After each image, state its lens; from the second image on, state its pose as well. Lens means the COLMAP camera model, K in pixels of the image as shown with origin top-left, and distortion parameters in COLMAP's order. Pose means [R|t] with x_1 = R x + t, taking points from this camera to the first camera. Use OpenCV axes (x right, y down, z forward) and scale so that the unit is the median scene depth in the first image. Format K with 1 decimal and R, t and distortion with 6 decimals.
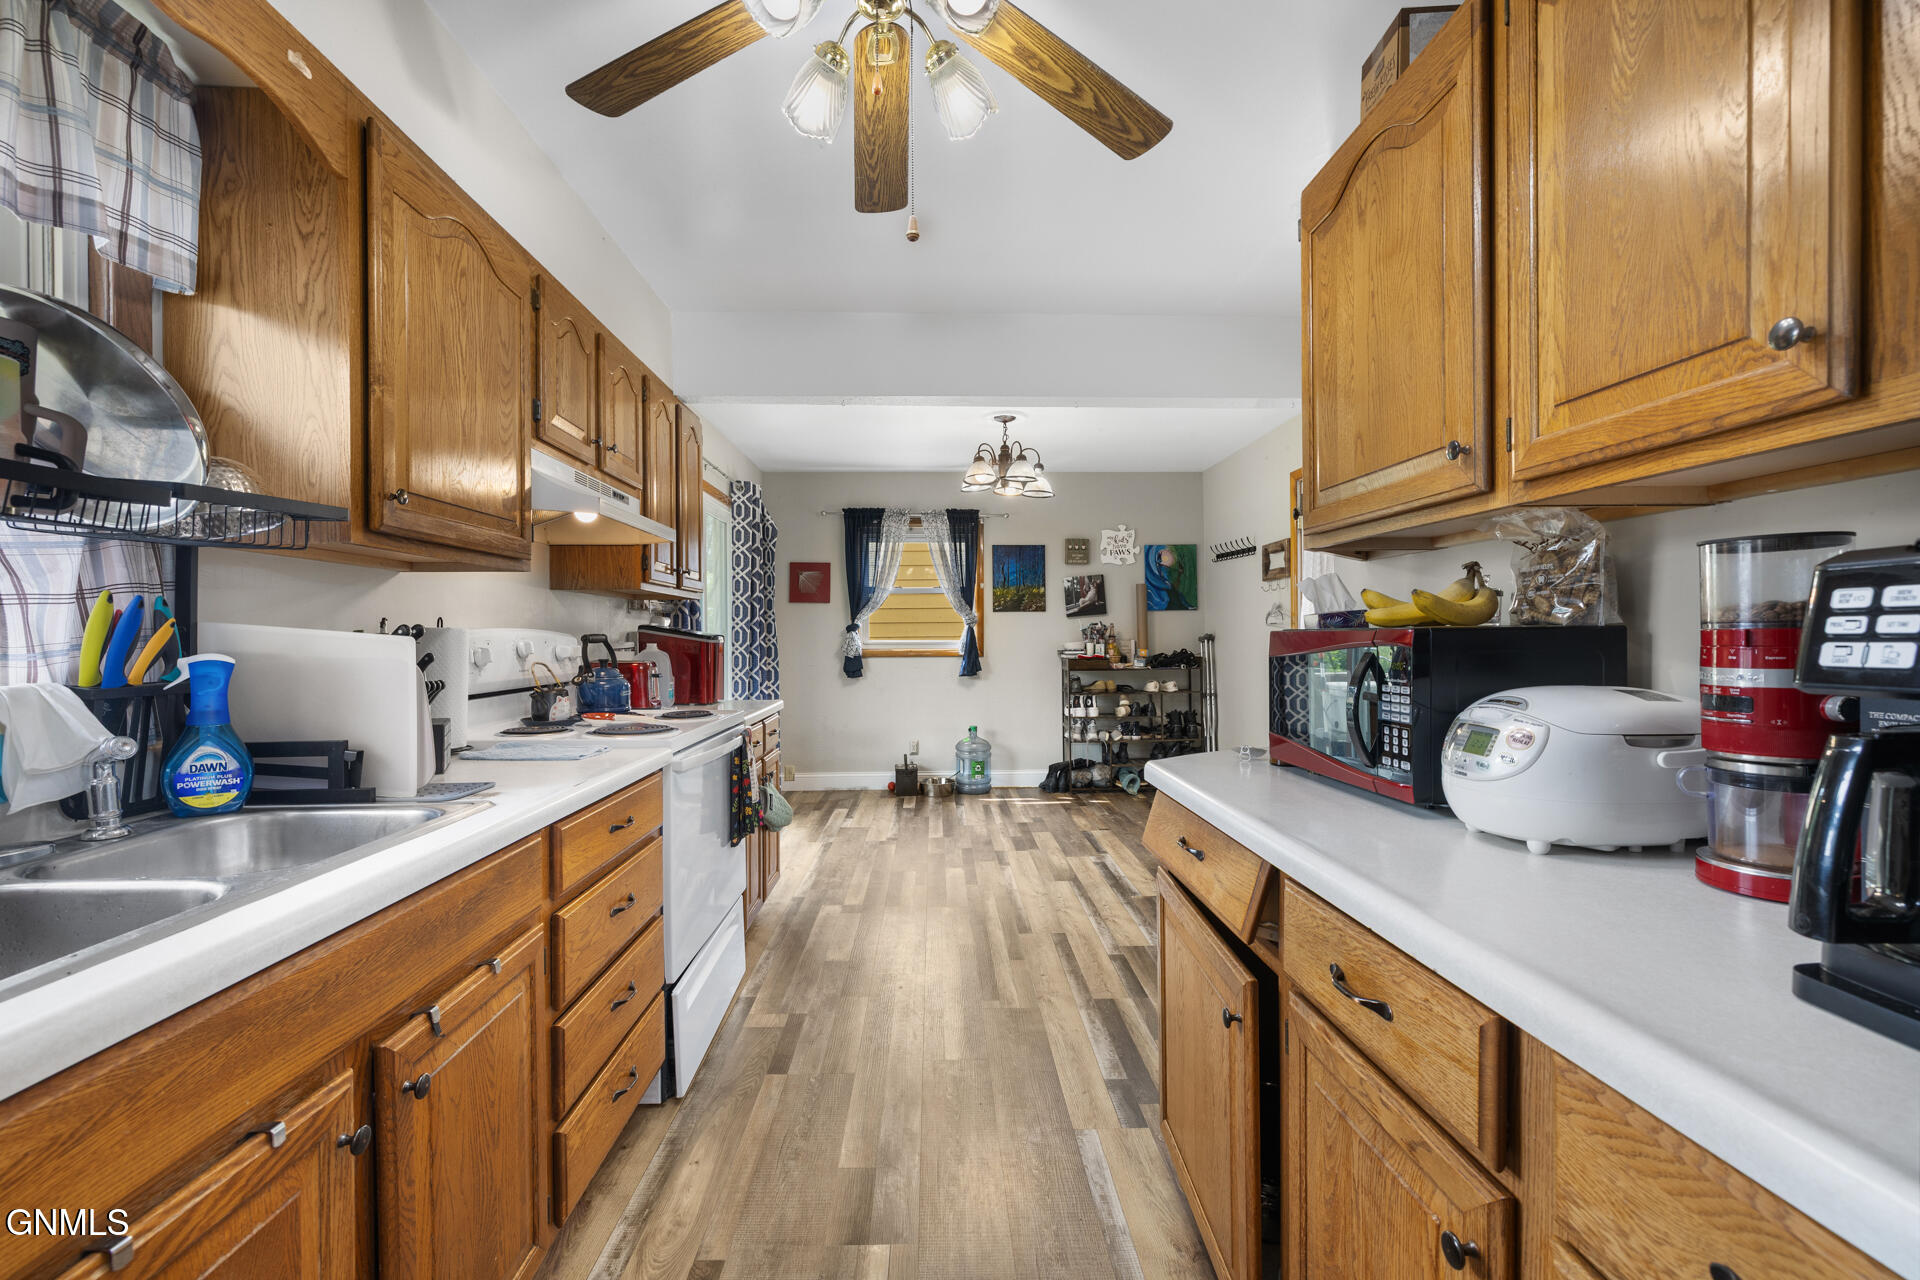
lens RADIAL K [[807.7, 0, 963.8], [0, 807.7, 633.4], [0, 0, 1]] dist [-0.000481, -0.000449]
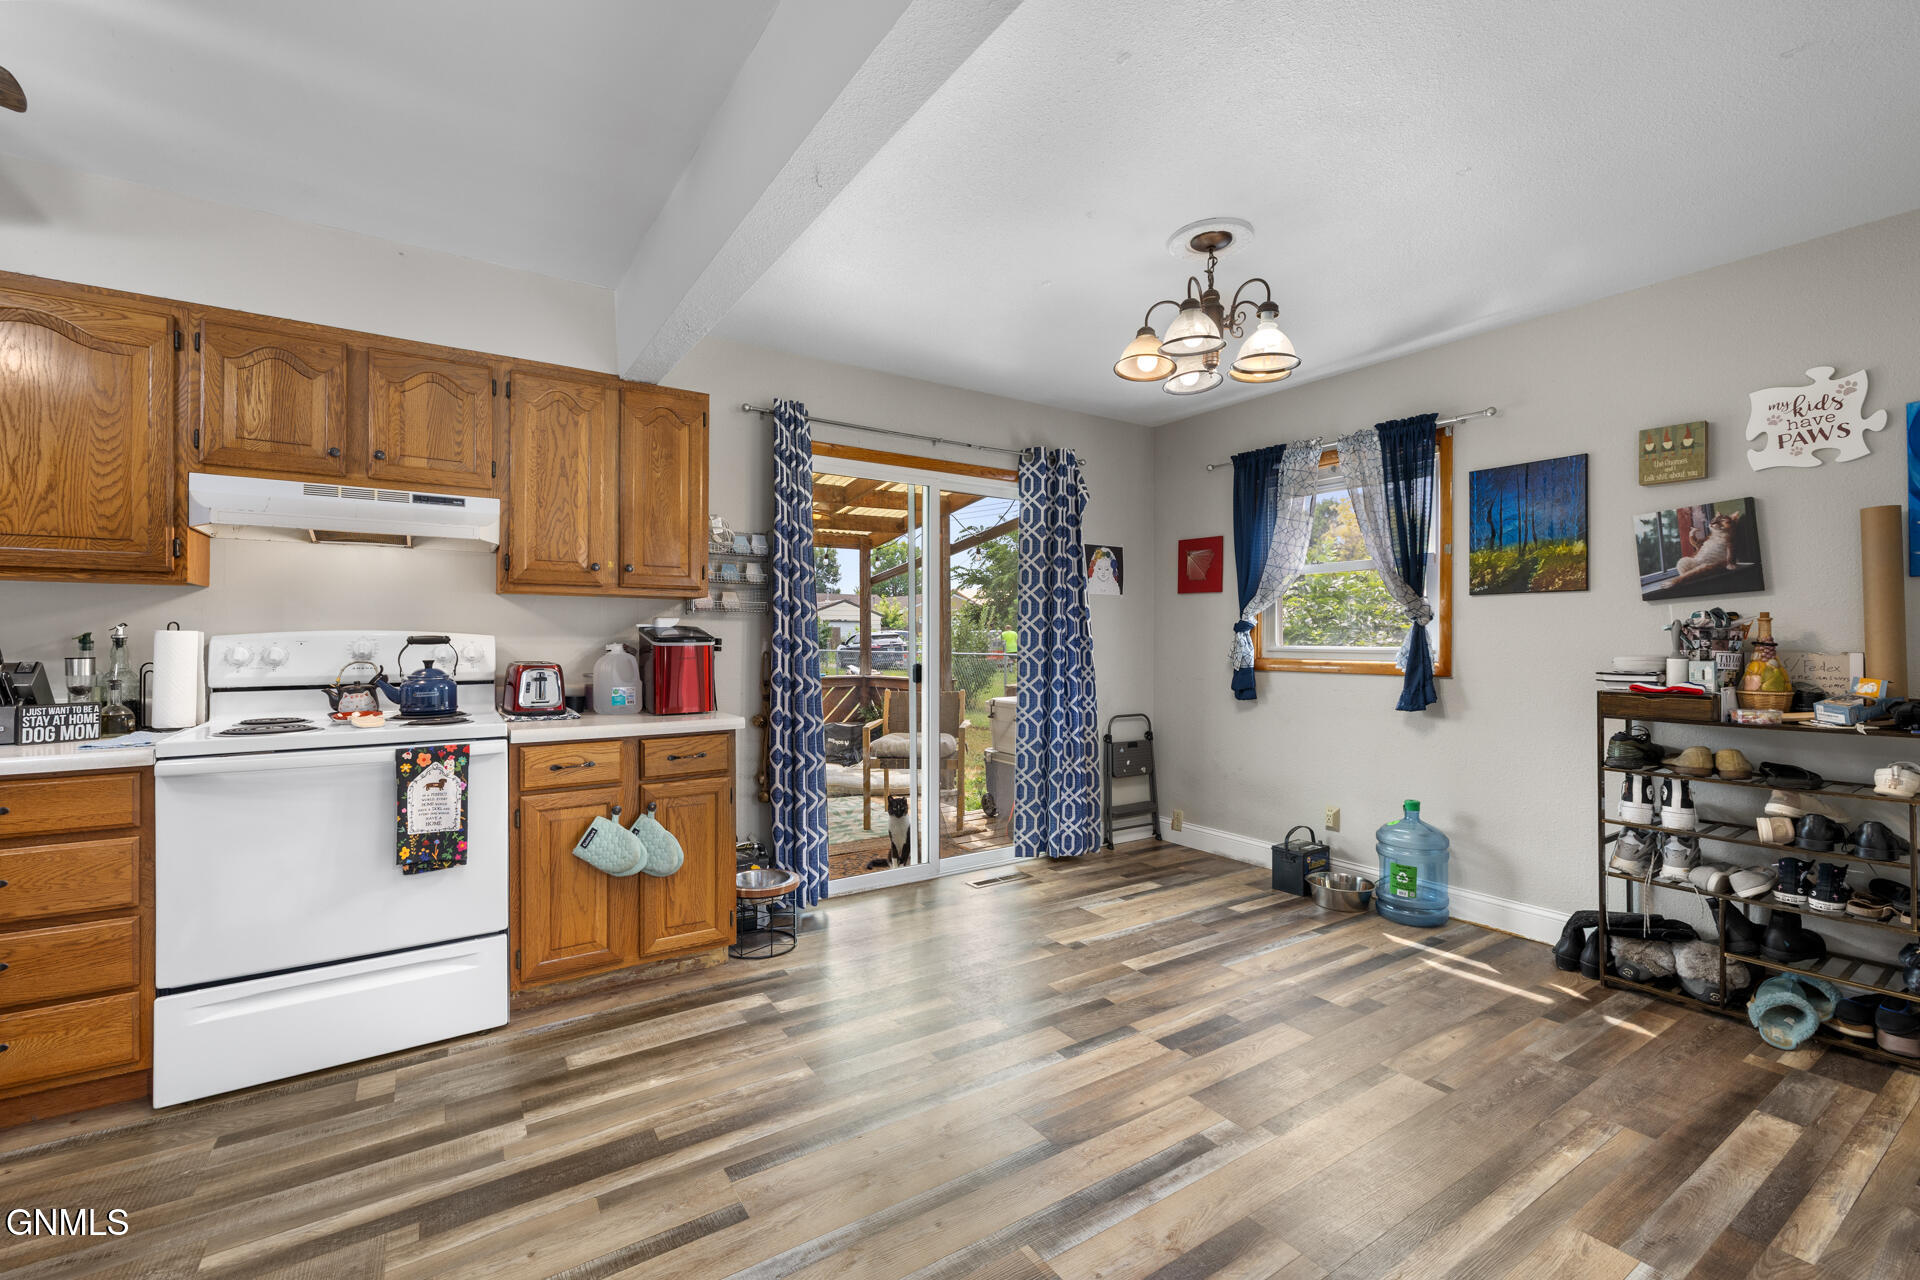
lens RADIAL K [[807.7, 0, 960.4], [0, 807.7, 641.1], [0, 0, 1]] dist [-0.000481, -0.000449]
pose [[0.517943, 0.008547, -0.855372, 0.332395], [-0.000580, 0.999953, 0.009640, -0.001709], [0.855415, -0.004497, 0.517924, 0.445545]]
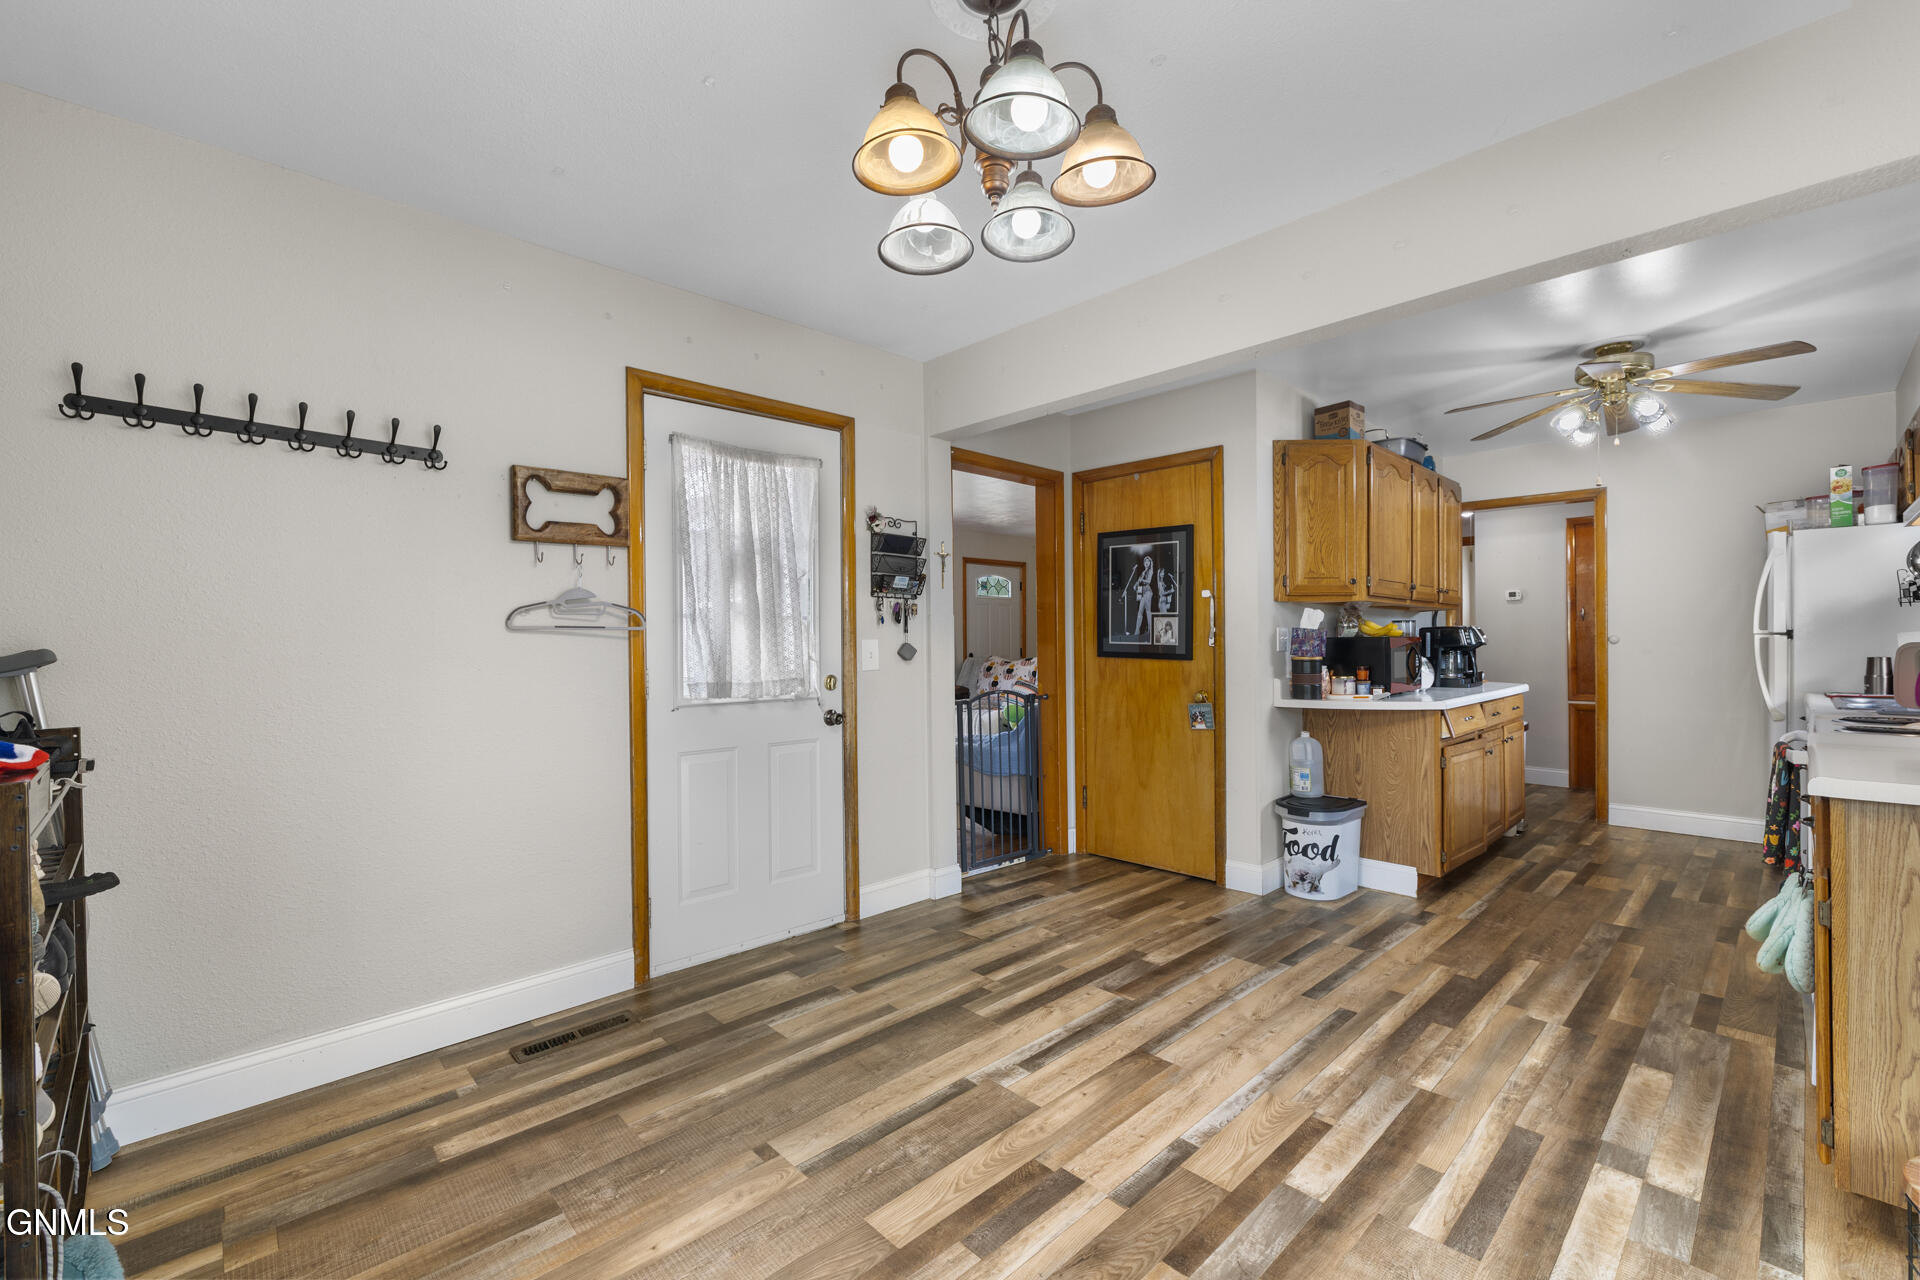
lens RADIAL K [[807.7, 0, 959.2], [0, 807.7, 651.4], [0, 0, 1]] dist [-0.000481, -0.000449]
pose [[-0.662232, 0.004645, 0.749285, -0.141863], [0.011498, 0.999926, 0.003964, 0.003256], [-0.749211, 0.011240, -0.662236, 0.953604]]
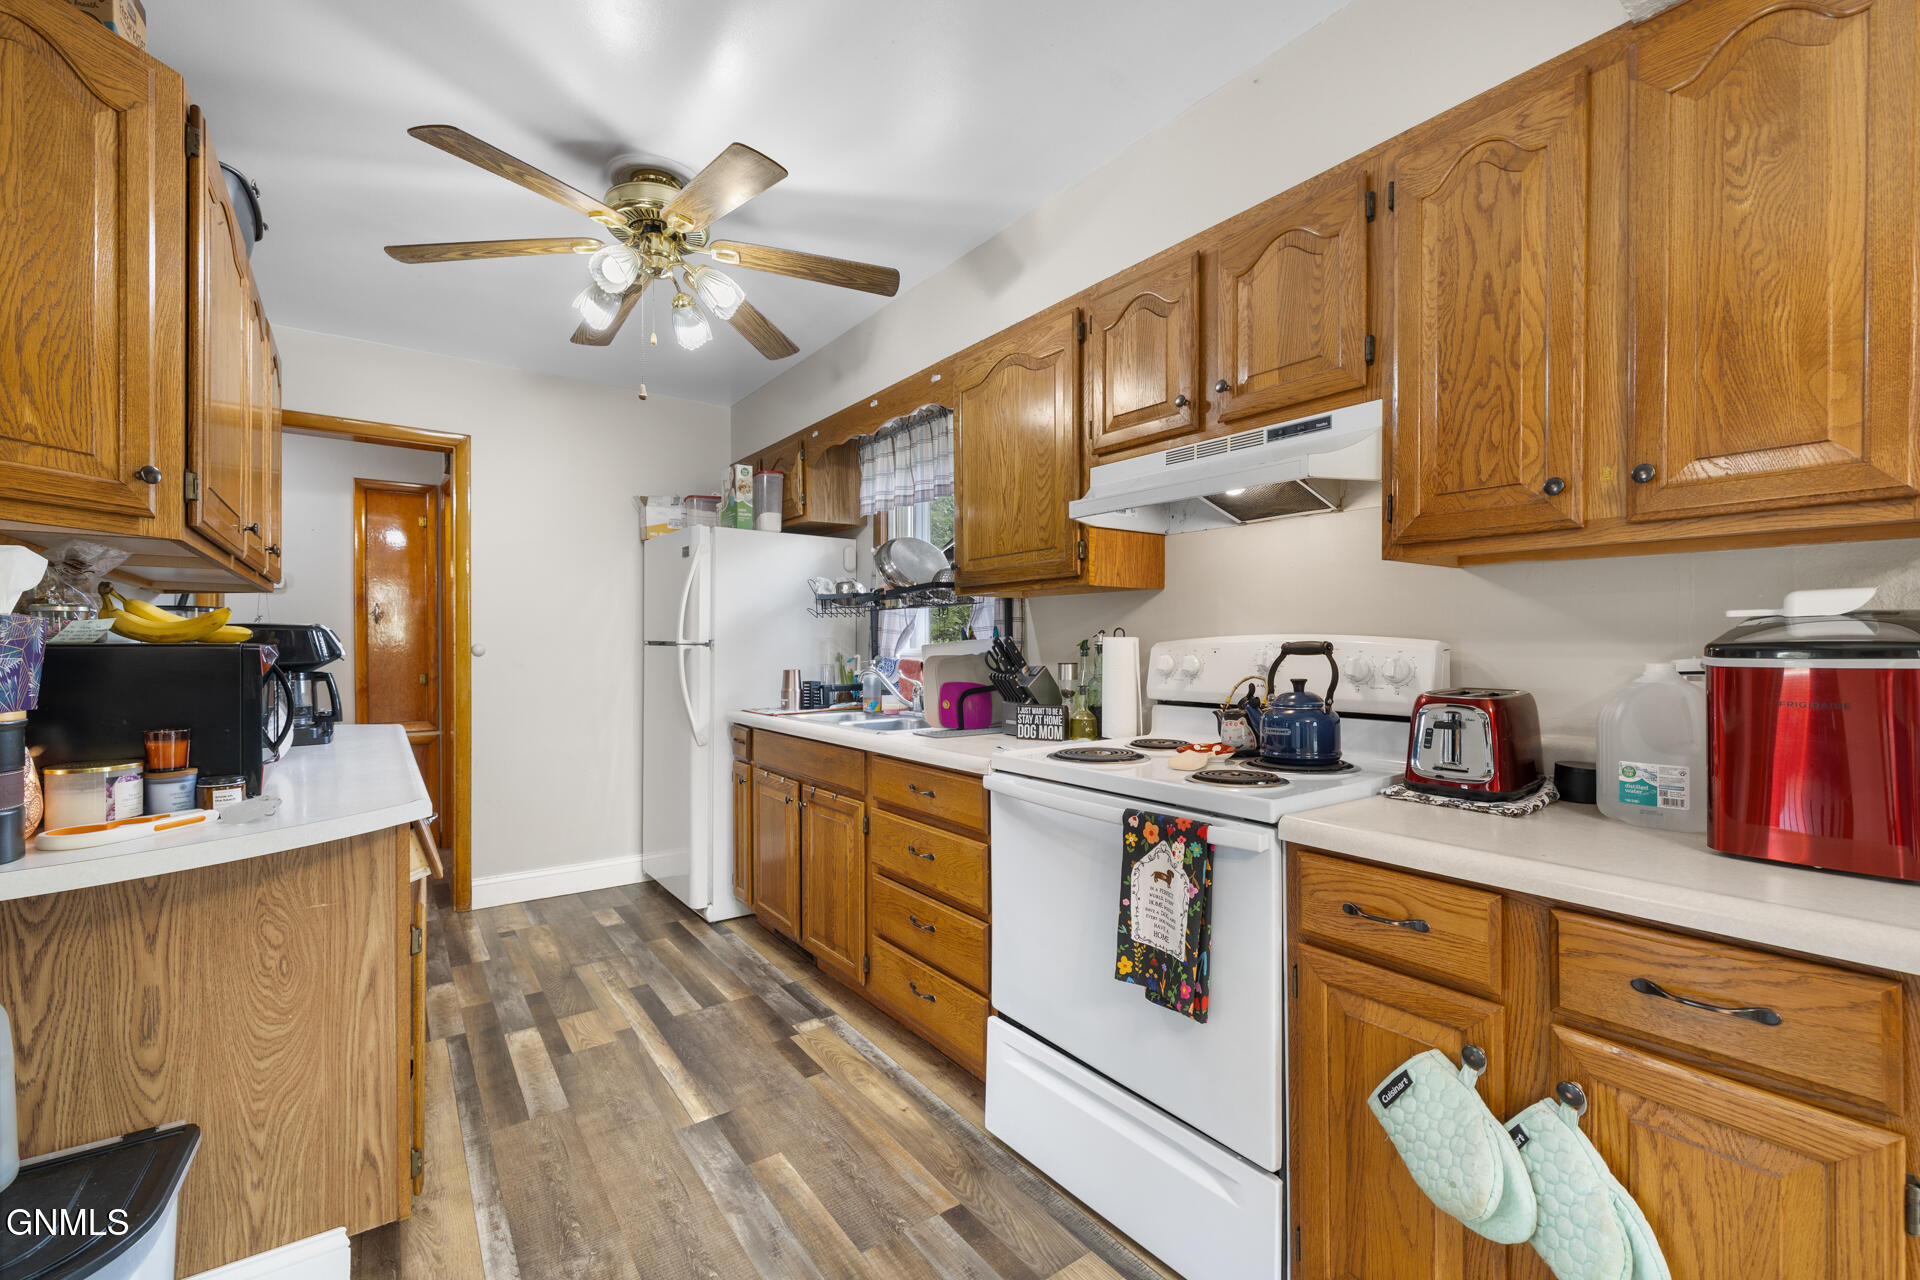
lens RADIAL K [[807.7, 0, 967.3], [0, 807.7, 646.8], [0, 0, 1]] dist [-0.000481, -0.000449]
pose [[-0.830748, 0.008940, -0.556578, 0.066249], [0.007873, 0.999960, 0.004312, -0.000457], [0.556594, -0.000800, -0.830784, 0.596377]]
